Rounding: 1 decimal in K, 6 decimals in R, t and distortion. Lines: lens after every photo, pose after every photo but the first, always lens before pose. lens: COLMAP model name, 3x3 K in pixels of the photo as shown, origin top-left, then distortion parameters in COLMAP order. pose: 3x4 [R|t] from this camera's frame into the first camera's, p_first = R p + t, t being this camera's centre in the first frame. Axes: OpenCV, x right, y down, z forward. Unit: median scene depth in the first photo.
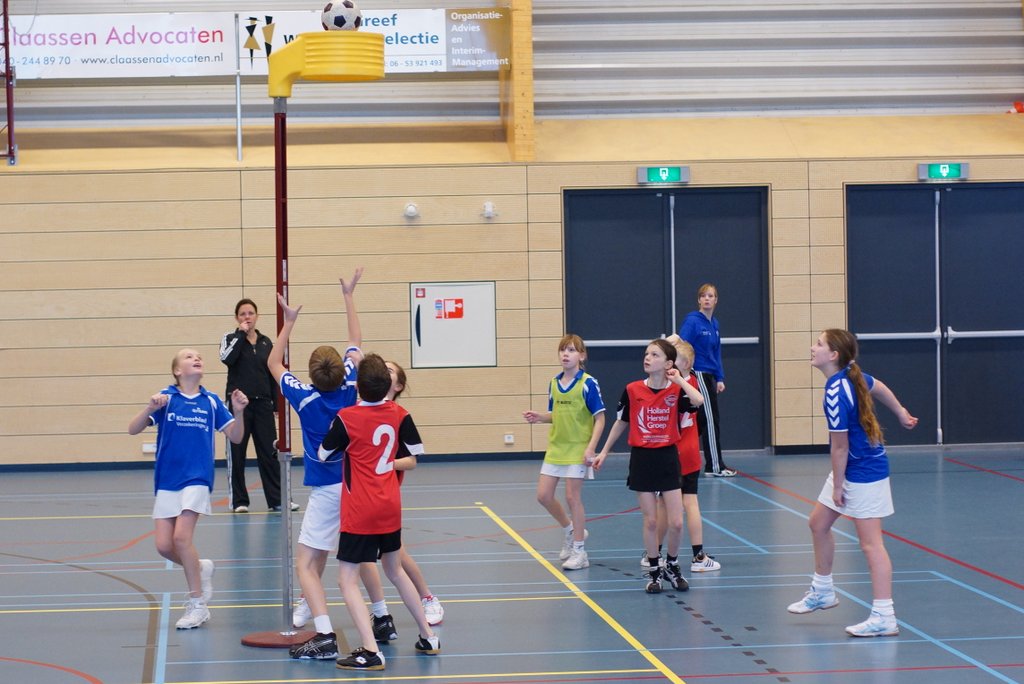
lens RADIAL K [[2866.9, 0, 411.9], [0, 2866.9, 340.4], [0, 0, 1]] dist [-0.171715, 0.670617]
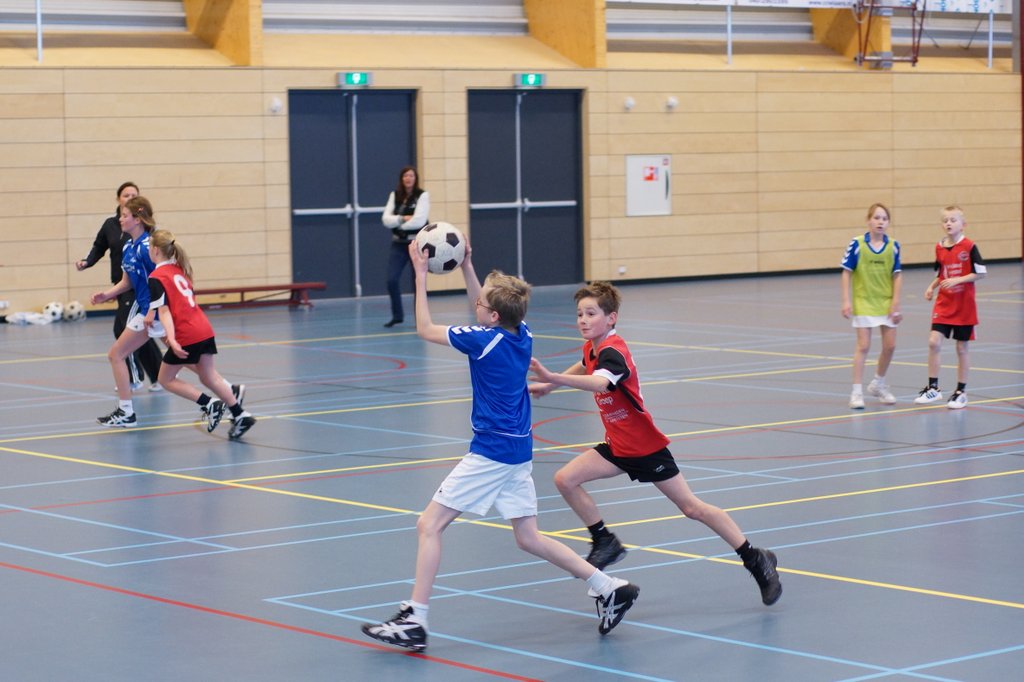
lens RADIAL K [[2866.9, 0, 411.9], [0, 2866.9, 339.4], [0, 0, 1]] dist [-0.171715, 0.670617]
pose [[0.838386, -0.029366, 0.544285, -0.576746], [0.013078, 0.999344, 0.033773, 0.014852], [-0.544920, -0.021196, 0.838220, -0.078040]]
